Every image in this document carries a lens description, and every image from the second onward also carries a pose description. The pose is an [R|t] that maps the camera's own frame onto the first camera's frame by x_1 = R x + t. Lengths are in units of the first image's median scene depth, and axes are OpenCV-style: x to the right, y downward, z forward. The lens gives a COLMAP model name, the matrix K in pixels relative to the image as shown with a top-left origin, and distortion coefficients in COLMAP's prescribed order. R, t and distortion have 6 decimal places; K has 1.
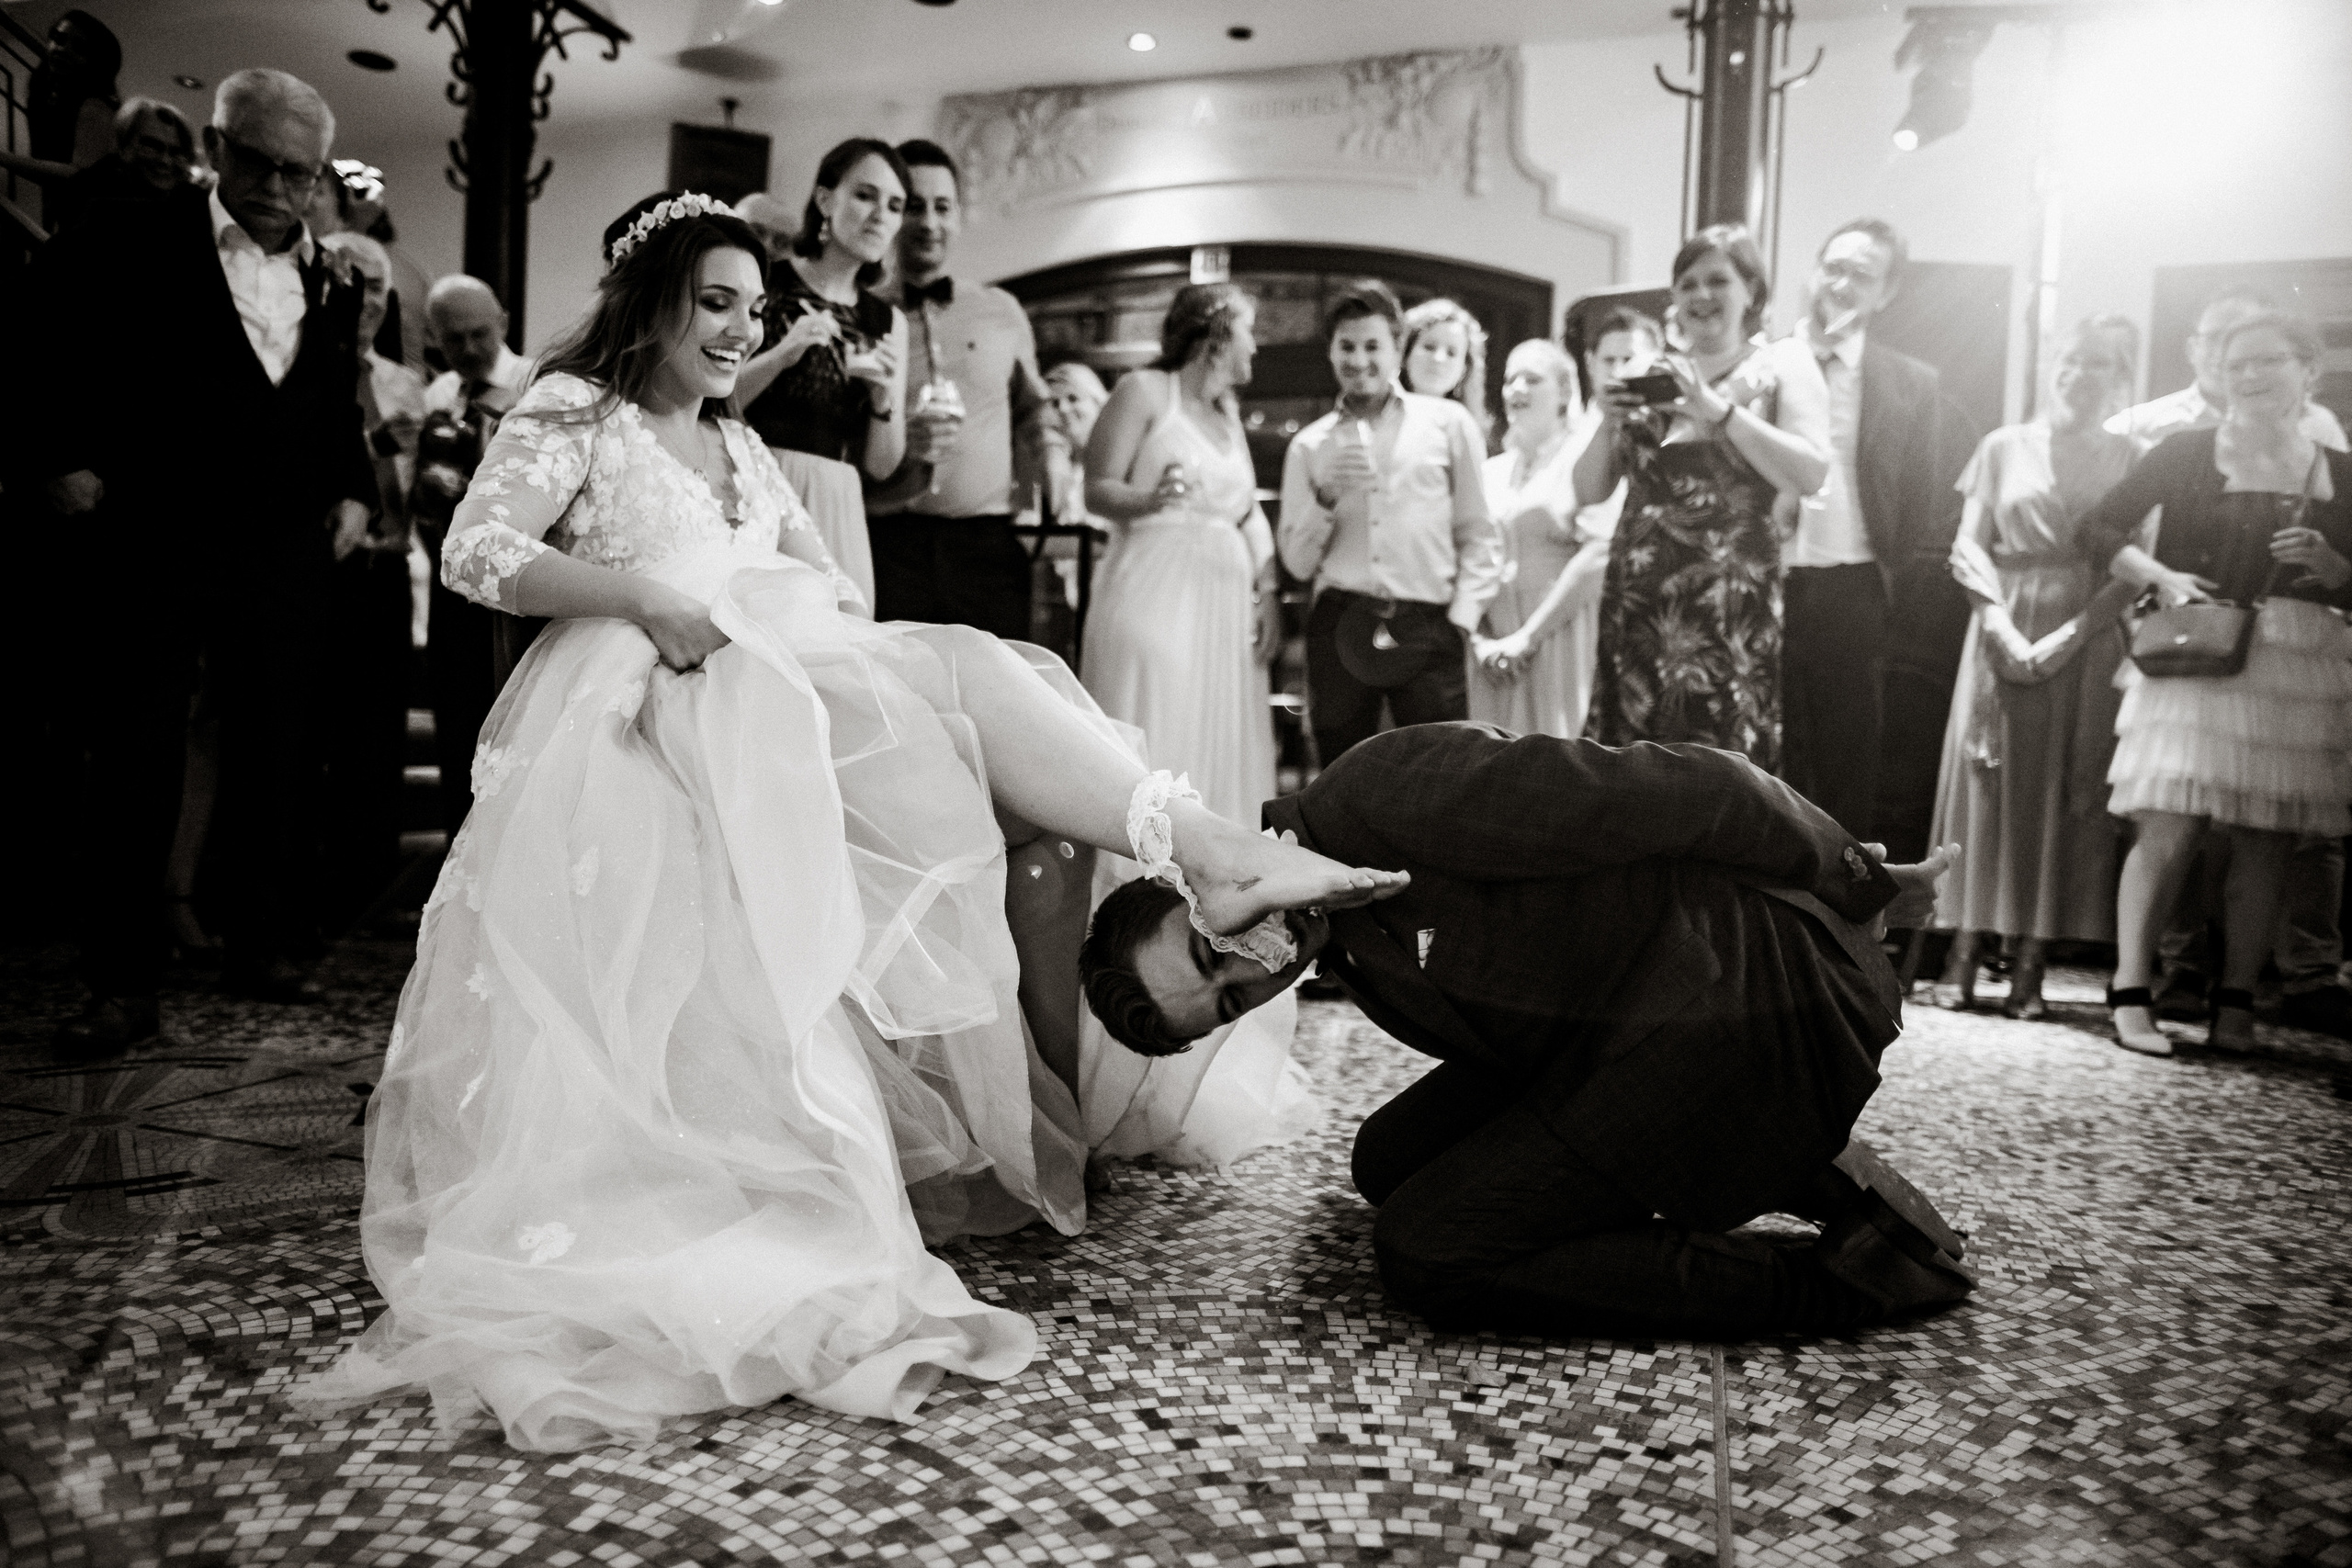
lens RADIAL K [[1588.5, 0, 1176.0], [0, 1588.5, 784.0], [0, 0, 1]] dist [-0.051835, 0.043092]
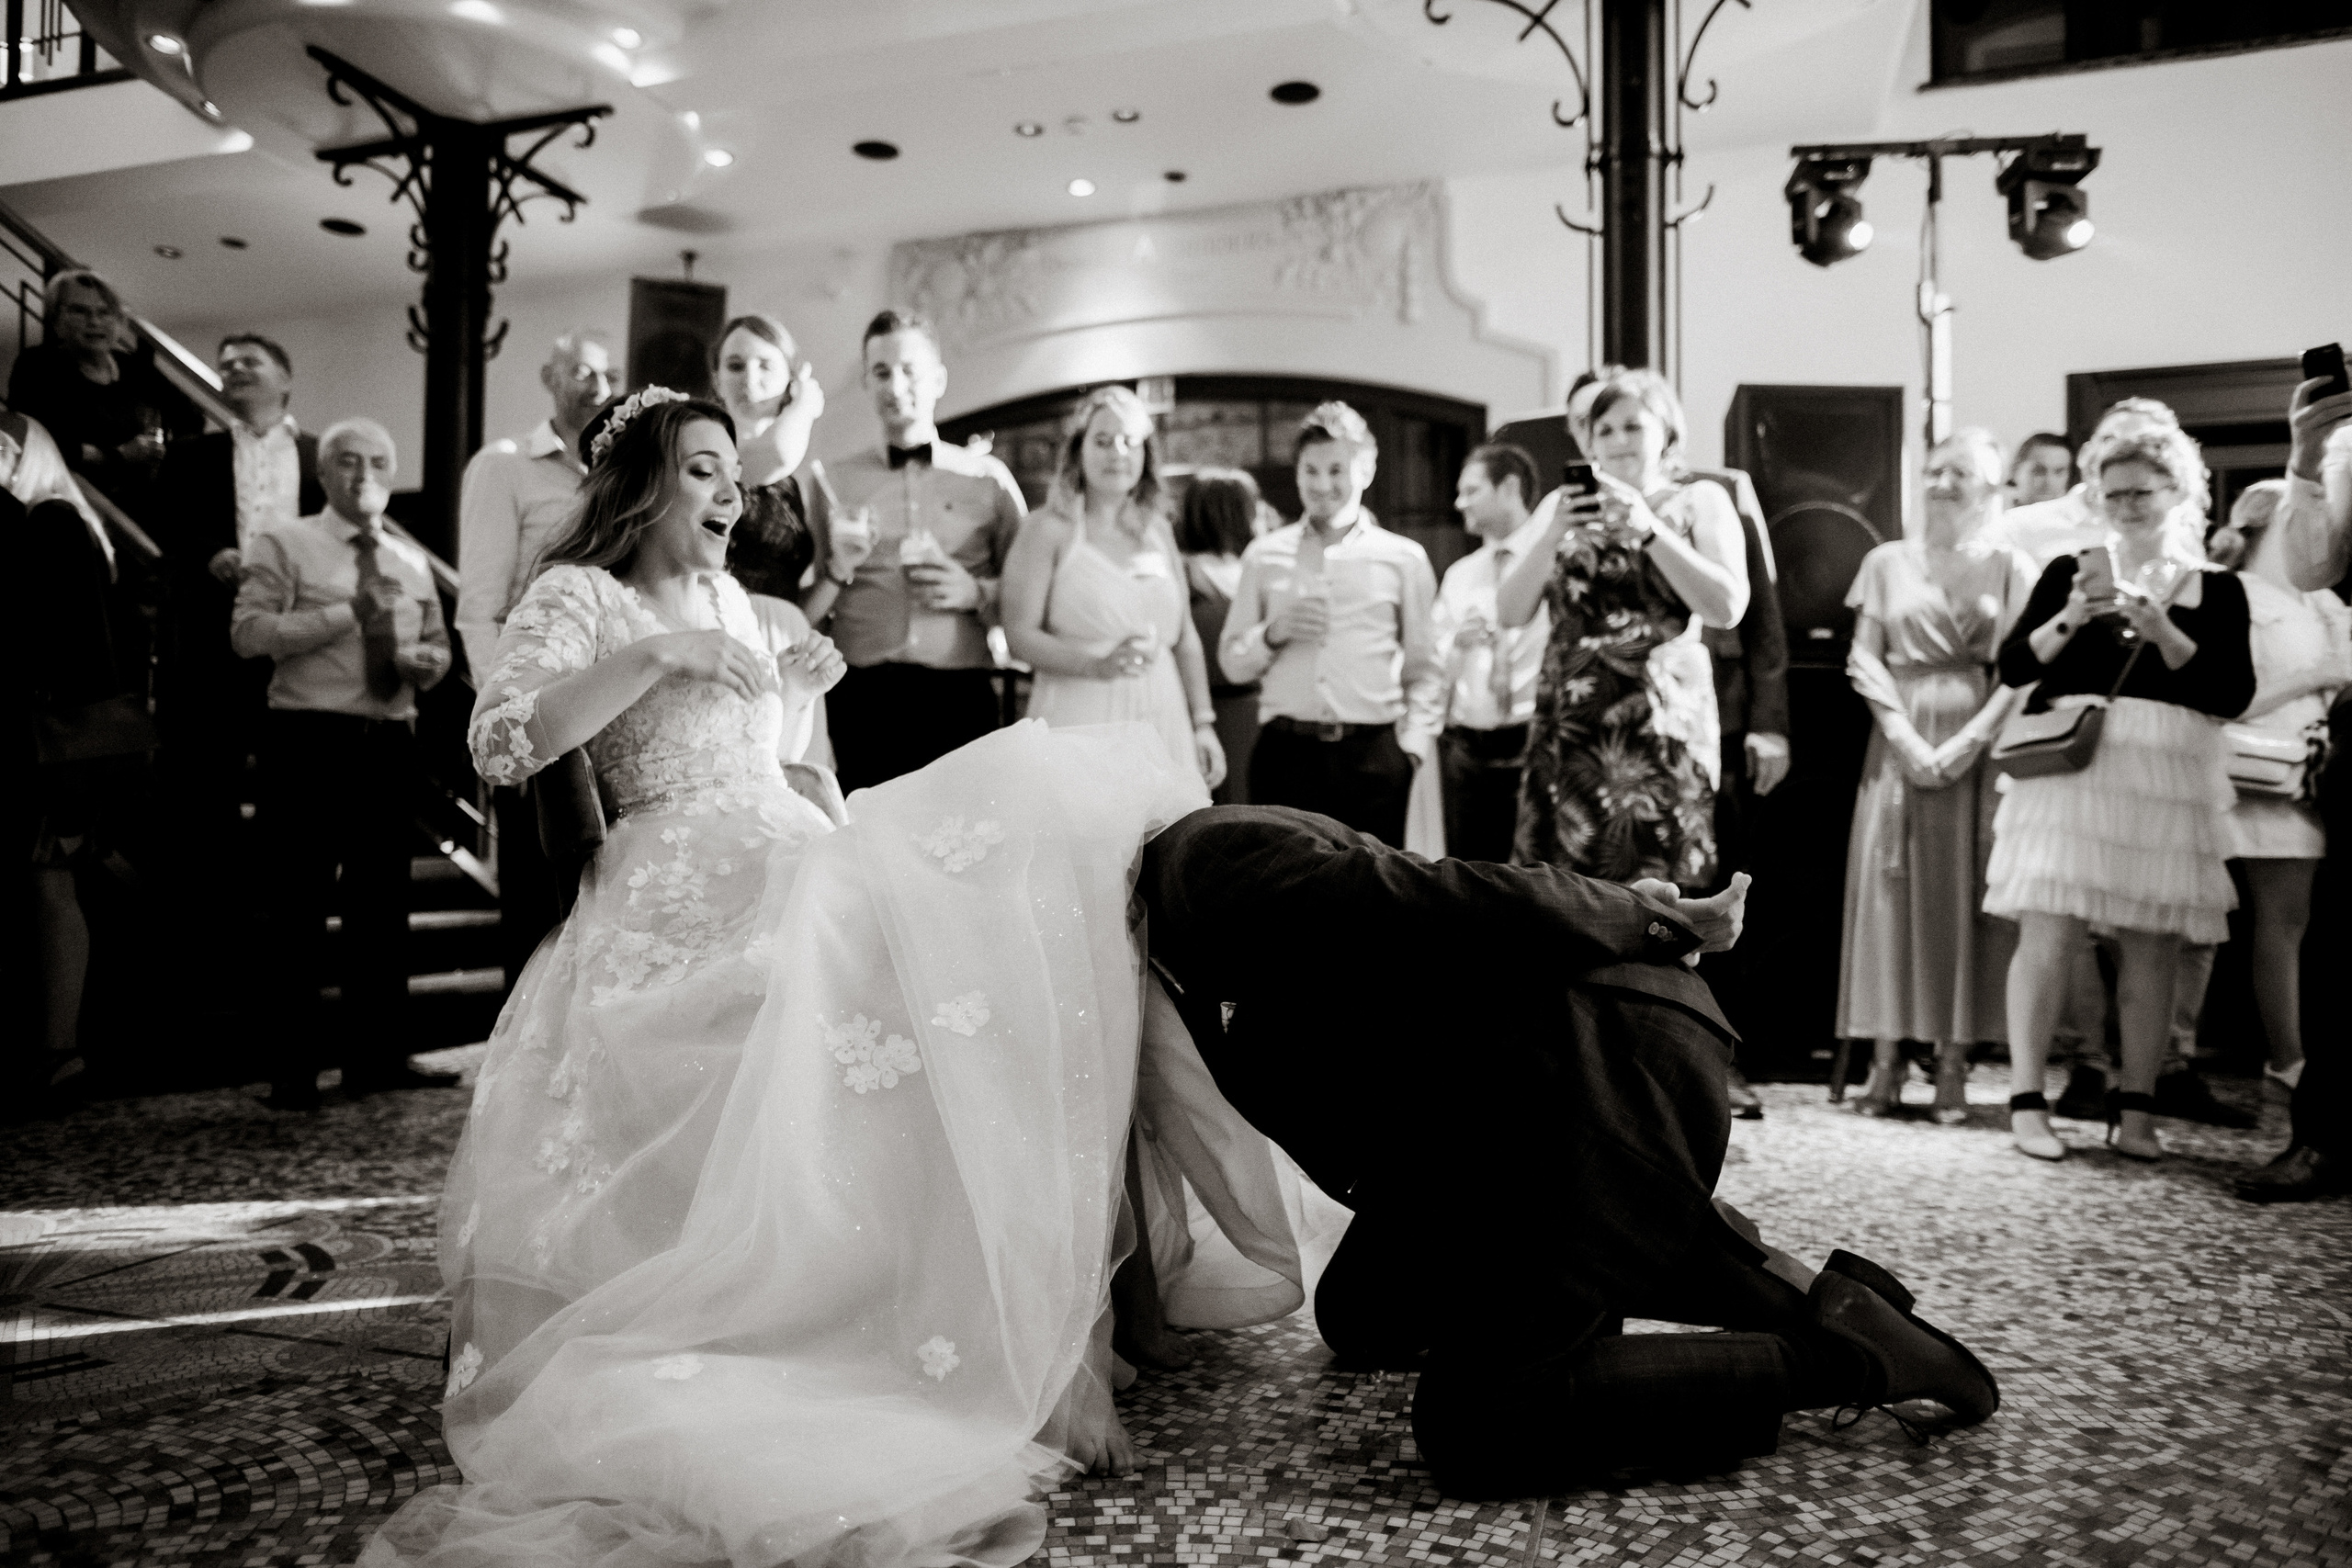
lens RADIAL K [[1588.5, 0, 1176.0], [0, 1588.5, 784.0], [0, 0, 1]] dist [-0.051835, 0.043092]
pose [[0.999509, -0.031322, 0.000737, 0.109718], [0.031304, 0.997392, -0.065031, -0.039732], [0.001302, 0.065022, 0.997883, -0.047339]]
